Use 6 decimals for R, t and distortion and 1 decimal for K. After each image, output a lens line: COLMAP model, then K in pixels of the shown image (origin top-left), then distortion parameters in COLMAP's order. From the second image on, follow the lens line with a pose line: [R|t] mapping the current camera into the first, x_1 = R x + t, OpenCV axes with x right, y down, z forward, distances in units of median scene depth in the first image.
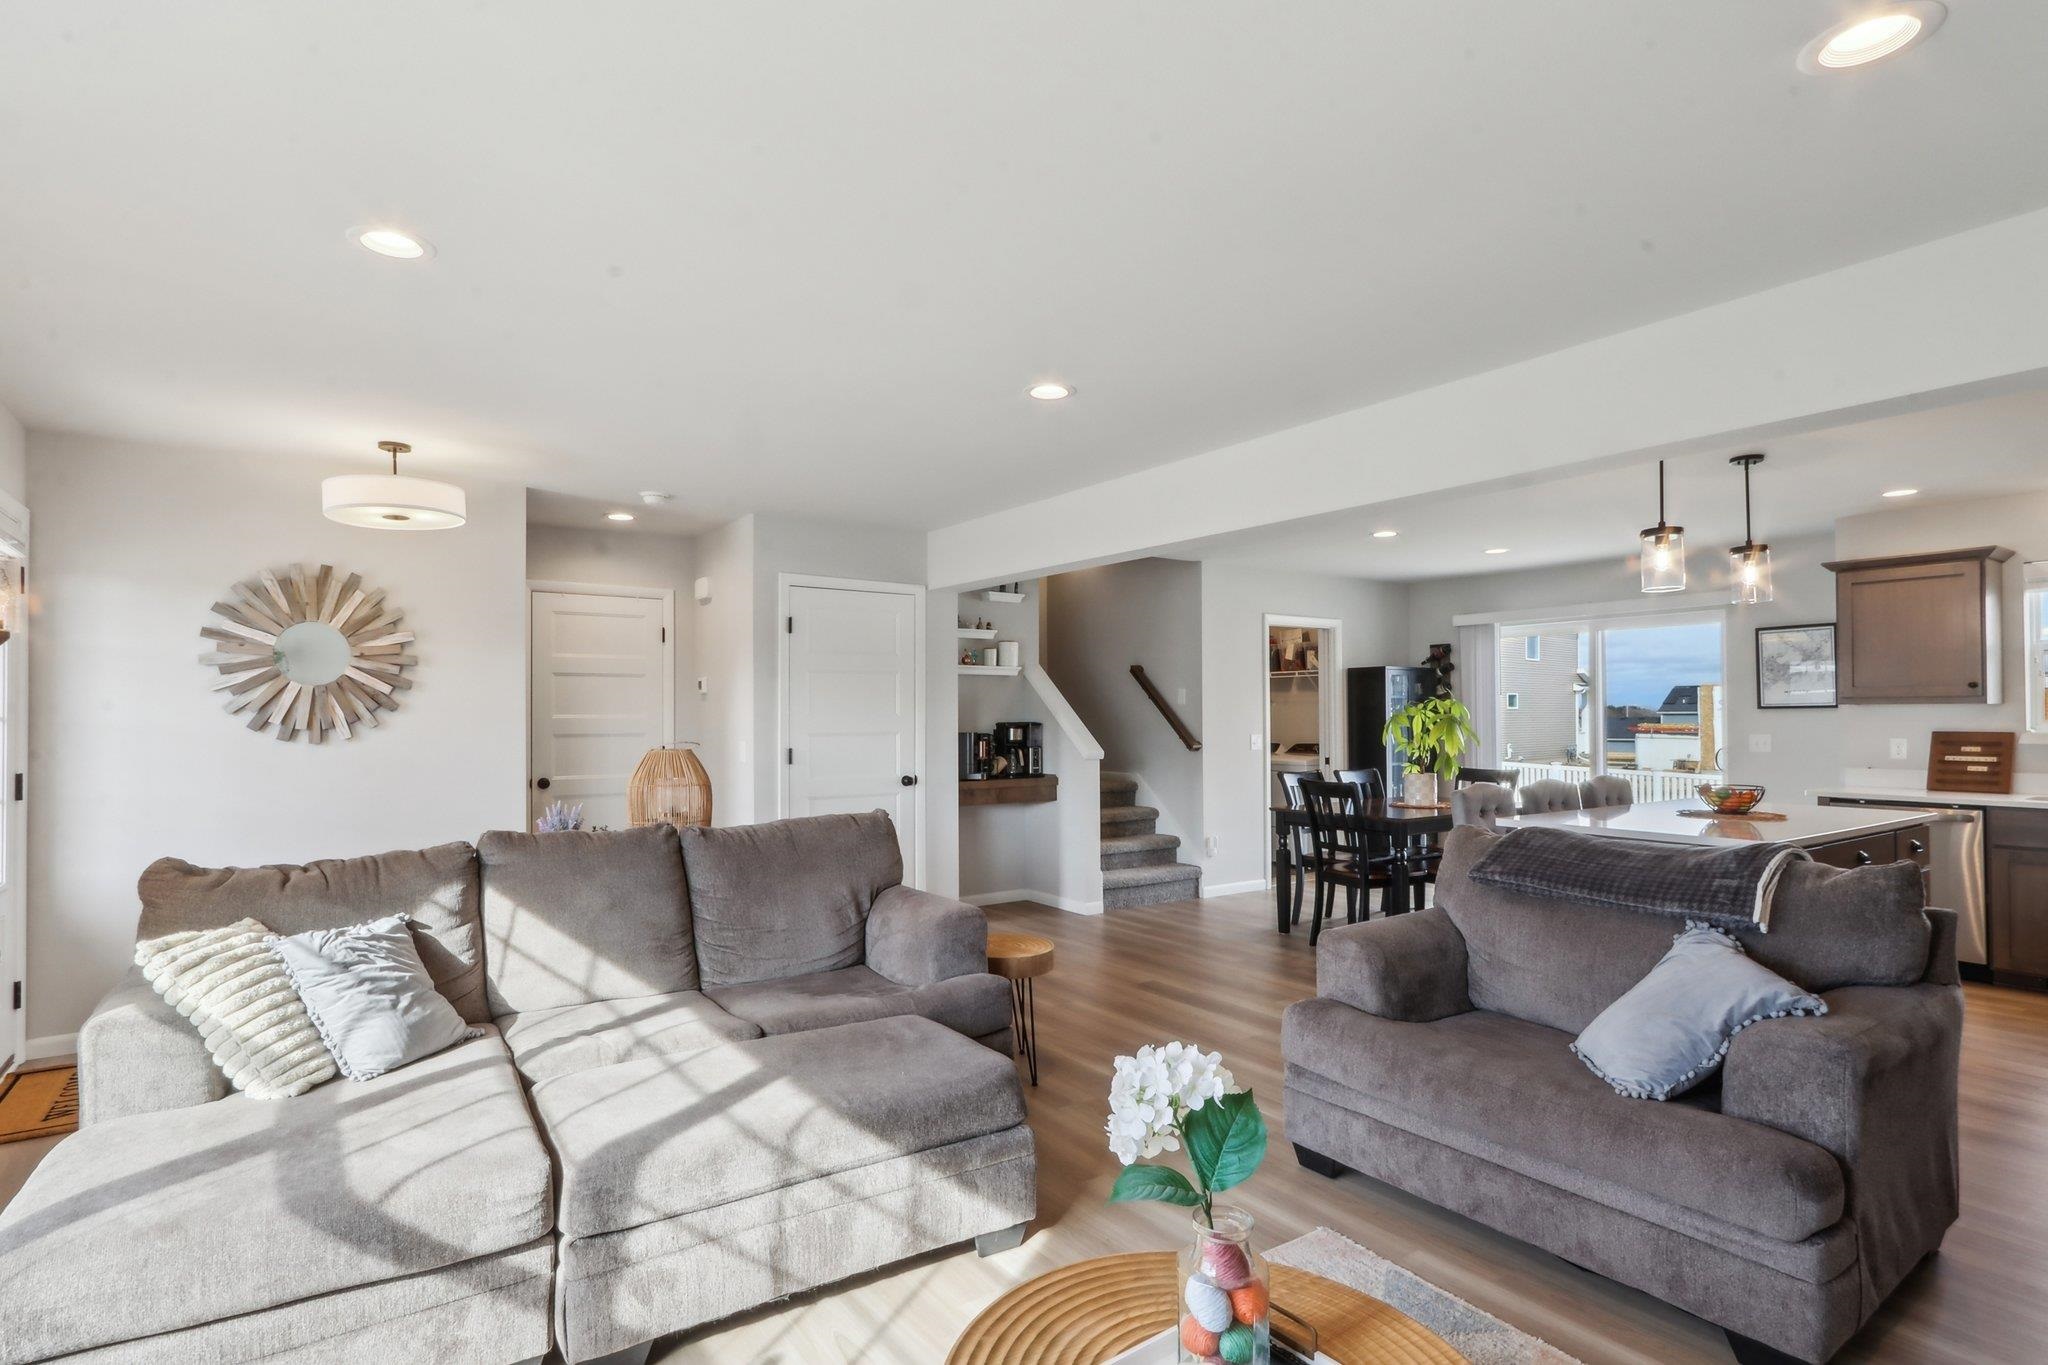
lens RADIAL K [[1022.2, 0, 997.2], [0, 1022.2, 703.5], [0, 0, 1]] dist [-0.003913, 0.005828]
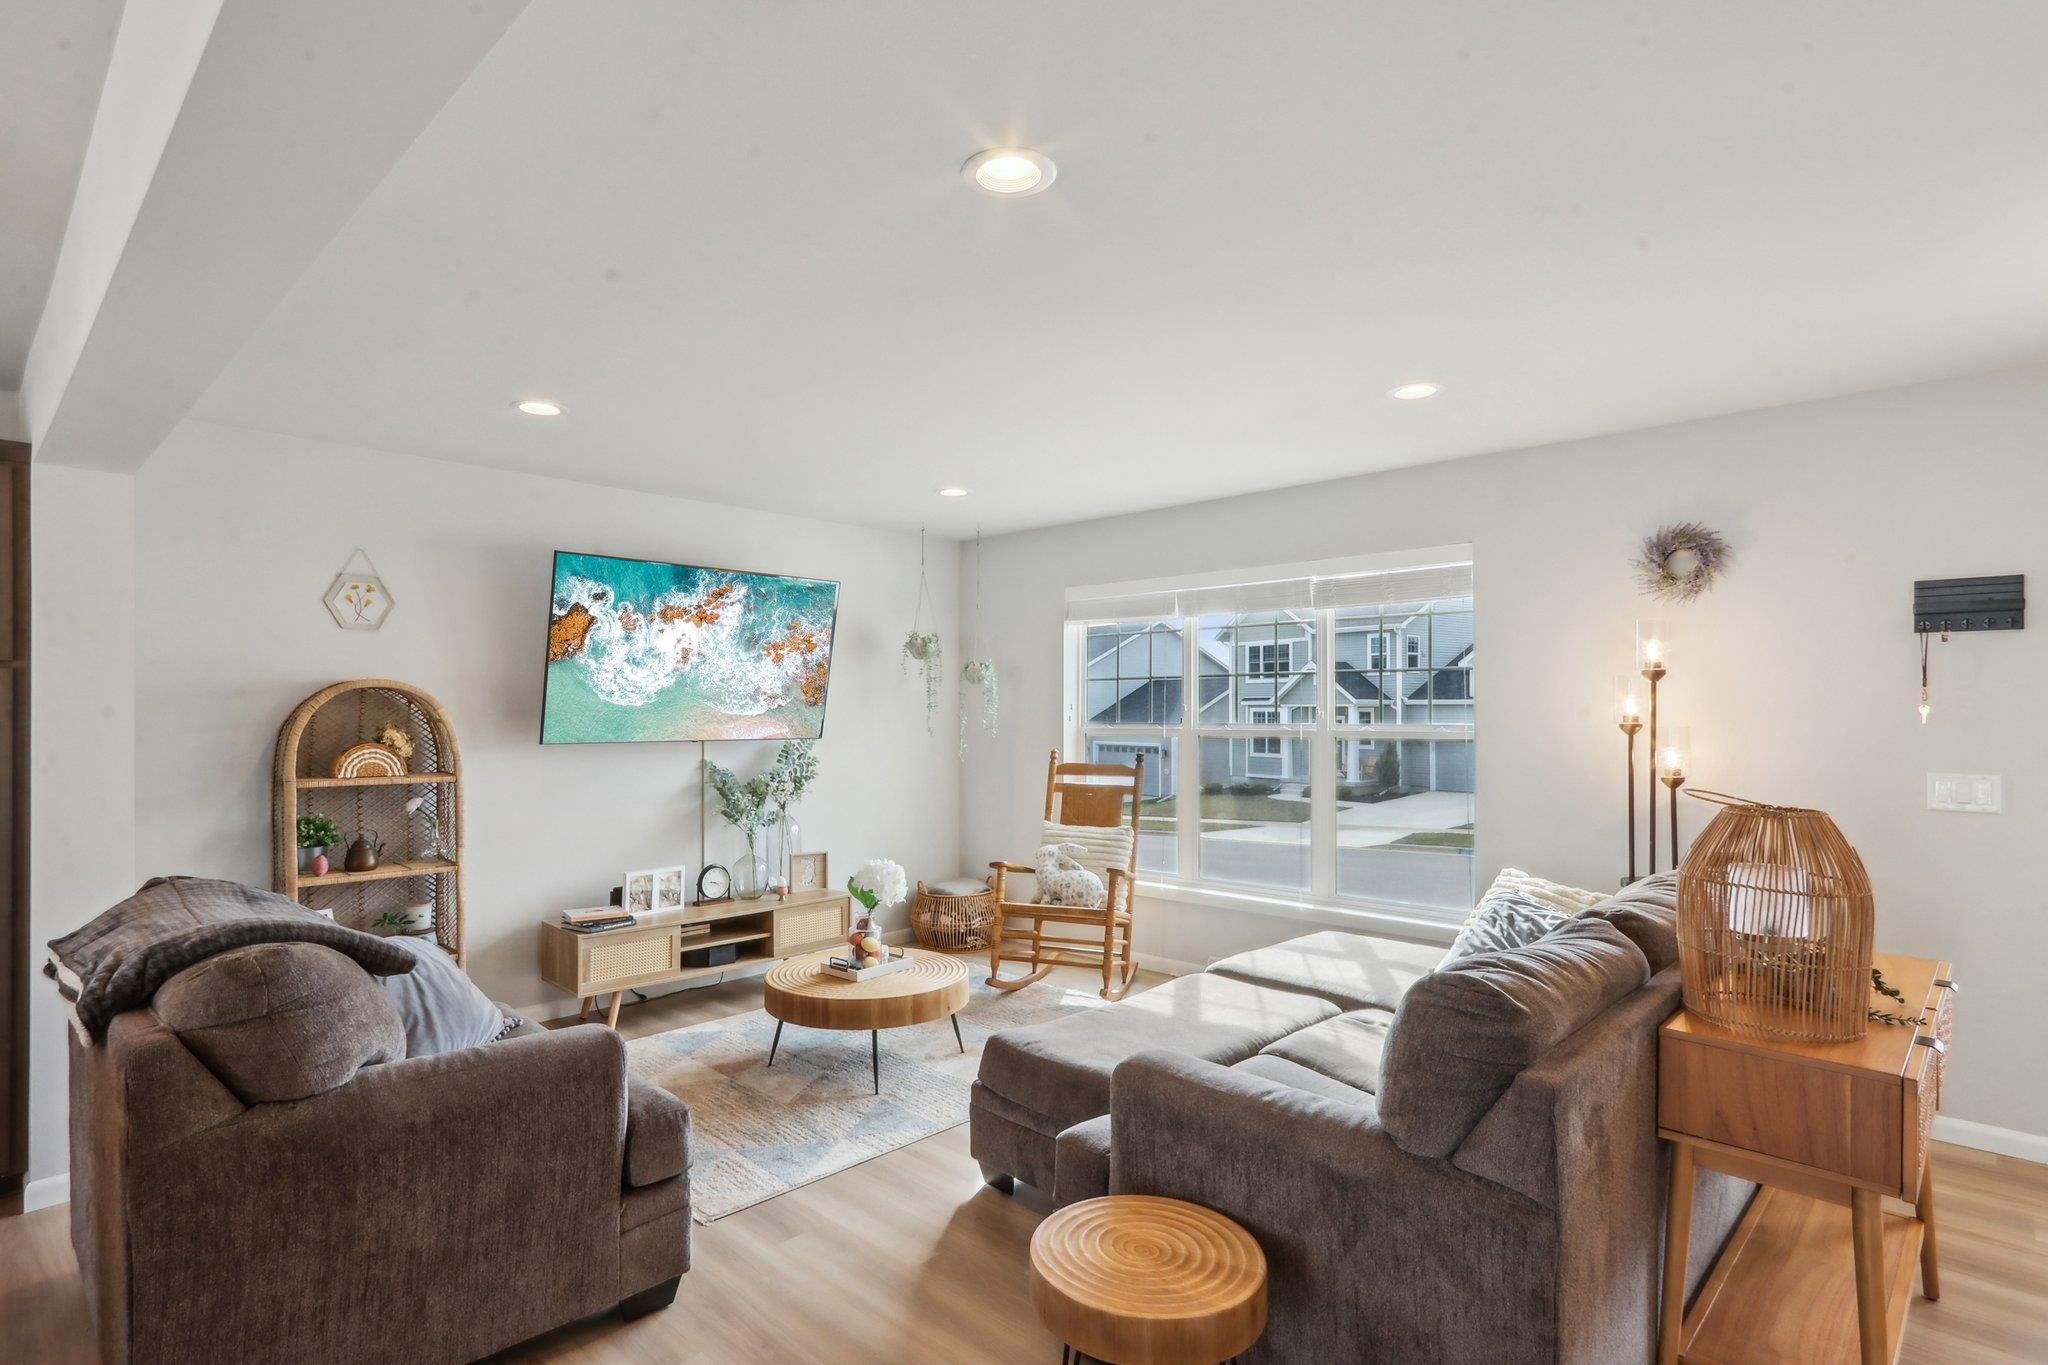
lens RADIAL K [[1022.2, 0, 992.5], [0, 1022.2, 704.0], [0, 0, 1]] dist [-0.003913, 0.005828]
pose [[-0.980707, 0.004017, -0.195440, 0.115415], [0.007626, 0.999814, -0.017720, -0.001123], [0.195332, -0.018869, -0.980556, 1.025921]]
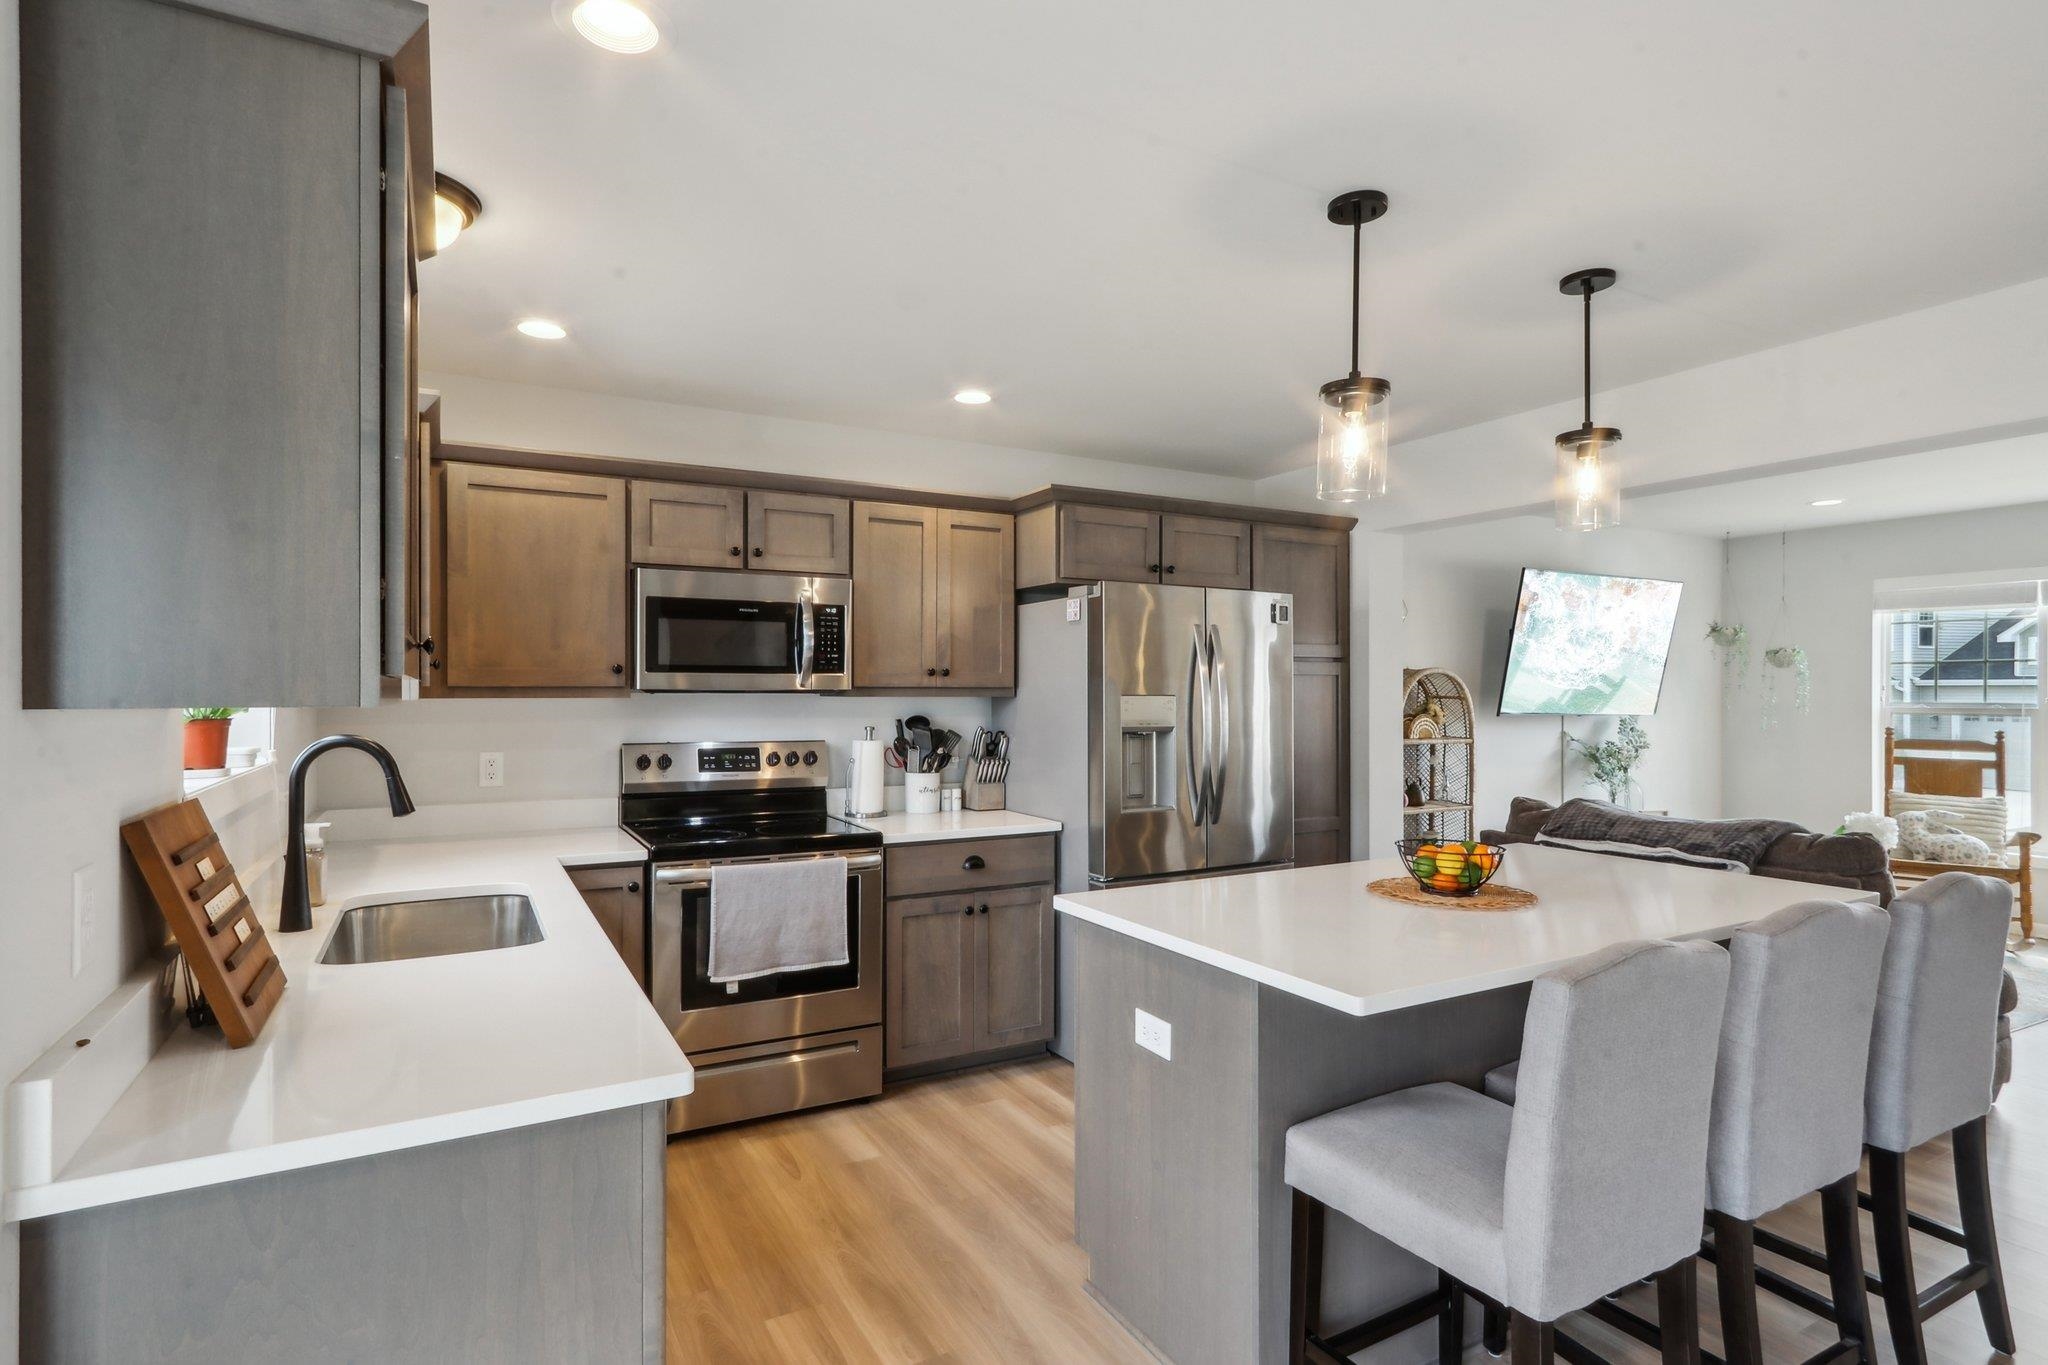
lens RADIAL K [[1022.2, 0, 991.7], [0, 1022.2, 692.0], [0, 0, 1]] dist [-0.003913, 0.005828]
pose [[-0.994142, 0.002563, 0.108051, 0.719547], [0.001340, 0.999934, -0.011388, 0.000373], [-0.108073, -0.011176, -0.994080, 1.265081]]
